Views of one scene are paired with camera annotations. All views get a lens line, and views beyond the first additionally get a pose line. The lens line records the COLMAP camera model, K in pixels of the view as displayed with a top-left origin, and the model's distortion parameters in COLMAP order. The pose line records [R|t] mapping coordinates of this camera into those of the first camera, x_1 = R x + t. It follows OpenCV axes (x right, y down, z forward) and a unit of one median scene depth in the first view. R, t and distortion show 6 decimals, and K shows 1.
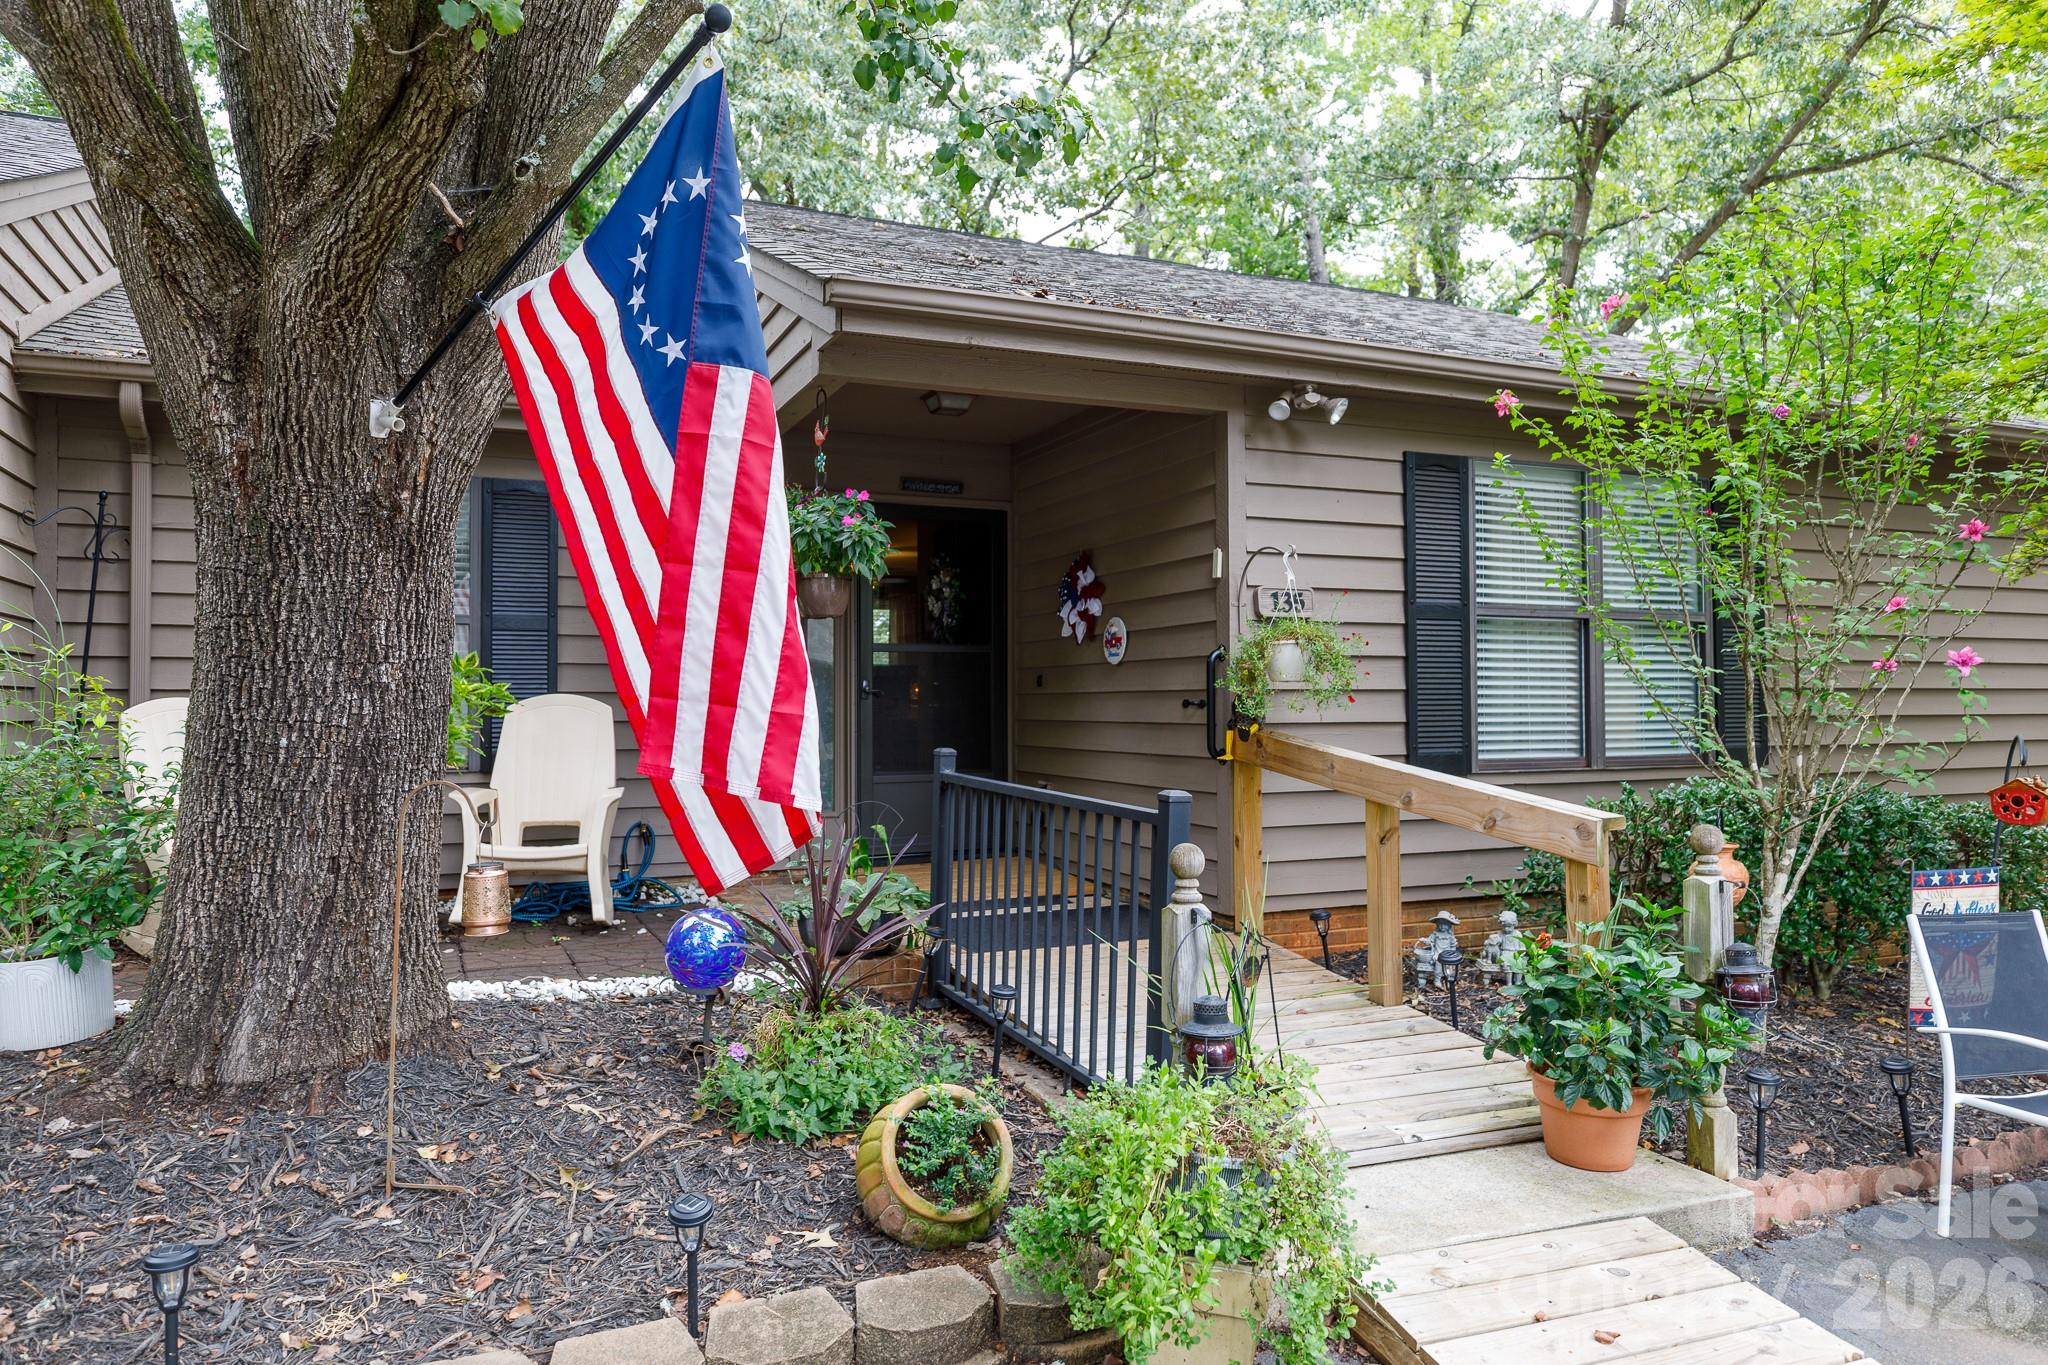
lens RADIAL K [[1396.1, 0, 1025.6], [0, 1396.1, 688.6], [0, 0, 1]] dist [0.009818, 0.000087]
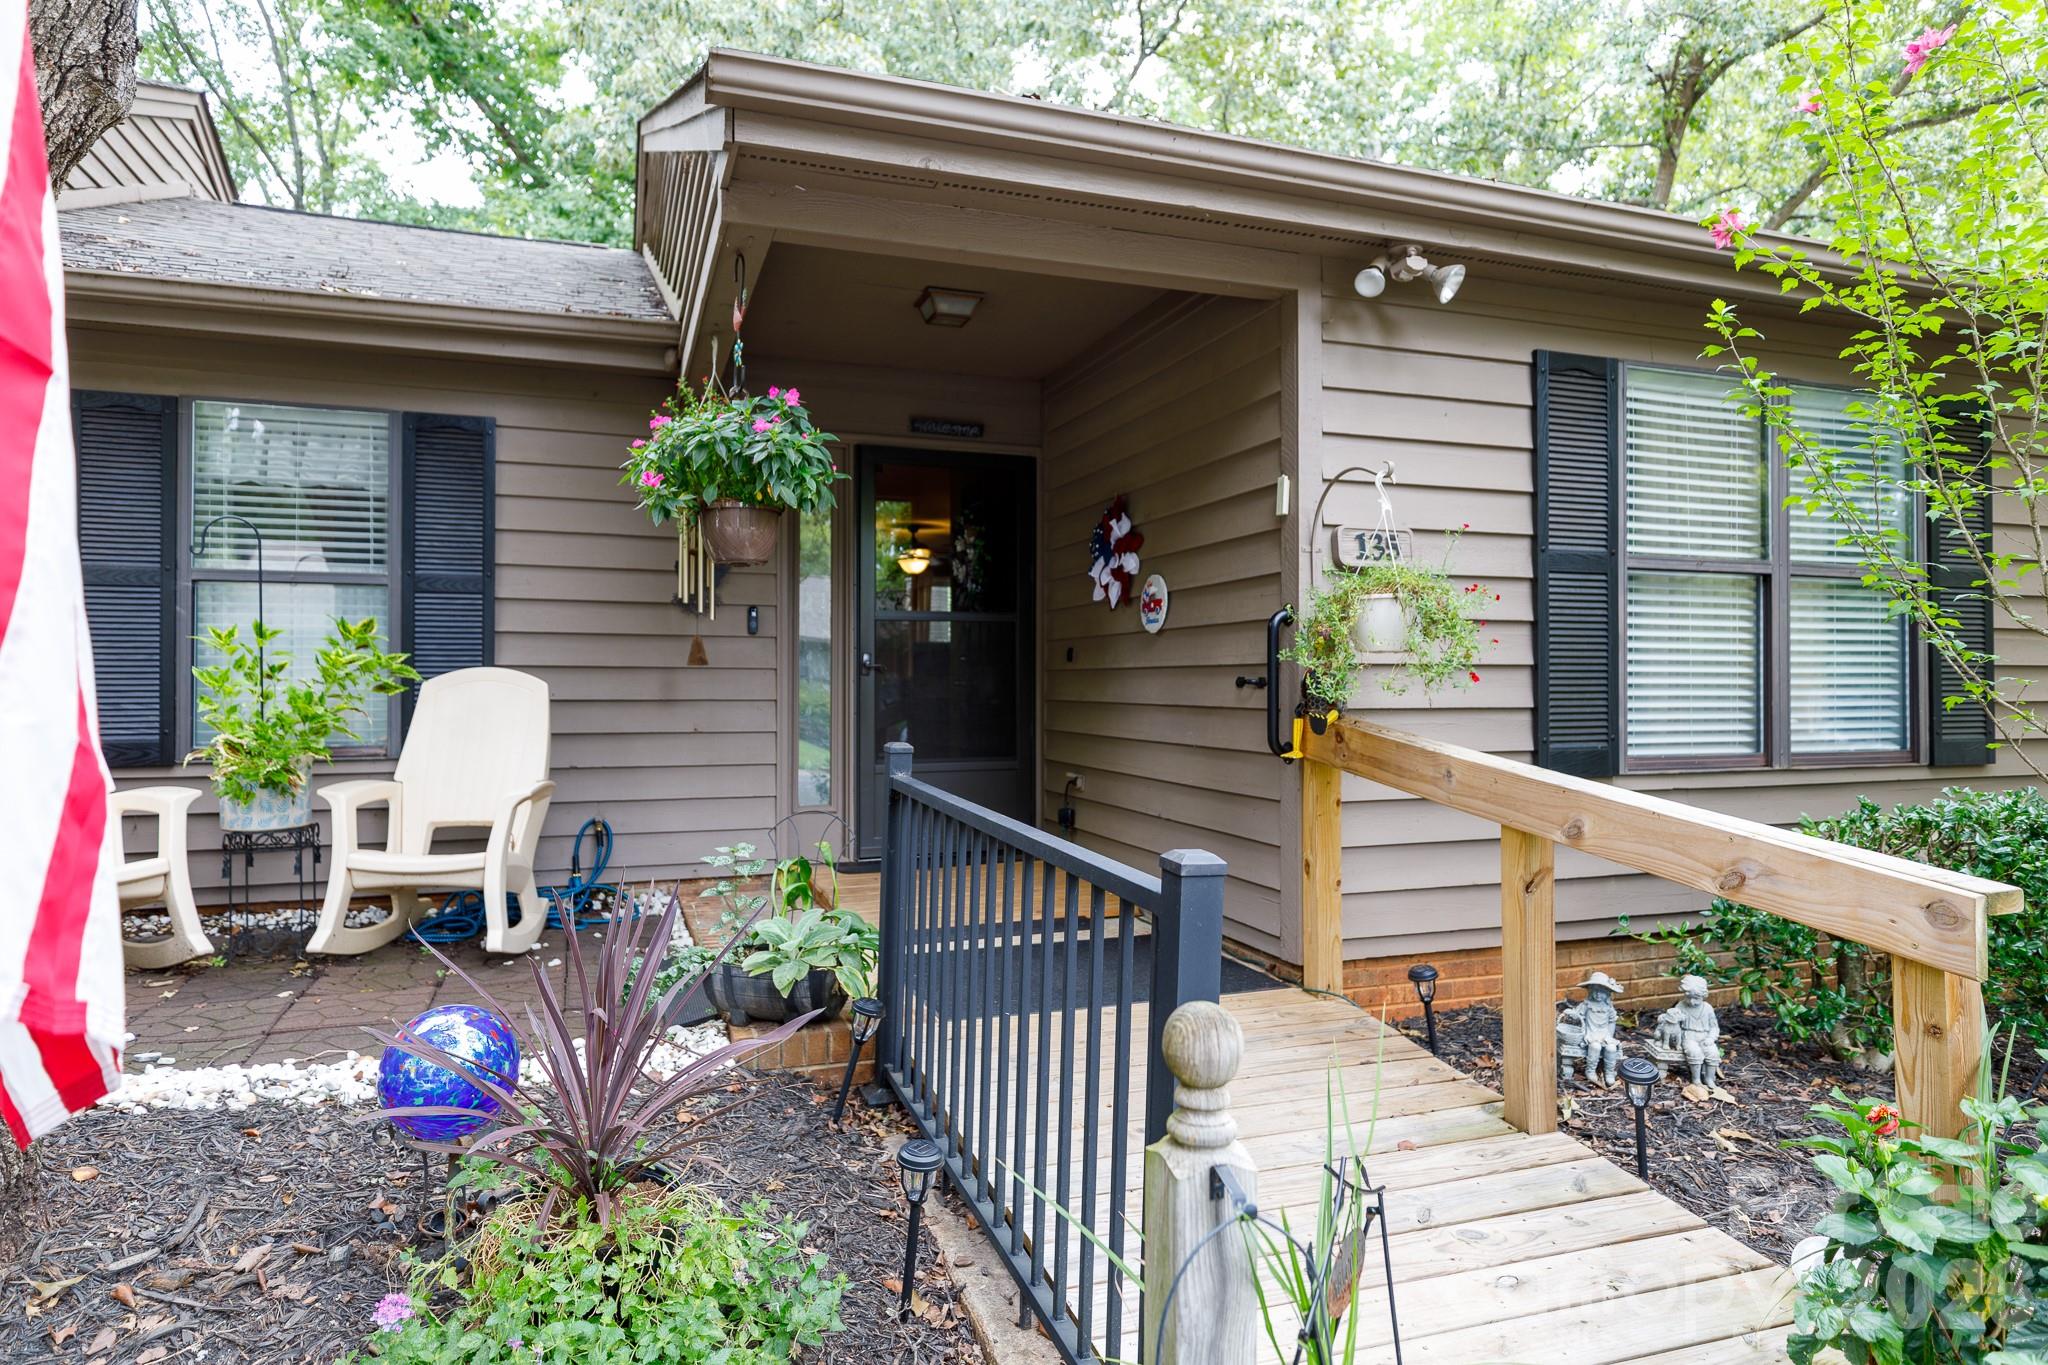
lens RADIAL K [[1210.1, 0, 1023.9], [0, 1210.1, 681.8], [0, 0, 1]] dist [0.004891, 0.002615]
pose [[0.997129, 0.004150, -0.075605, 0.047273], [-0.003281, 0.999927, 0.011611, 0.003264], [0.075647, -0.011330, 0.997070, 0.333332]]
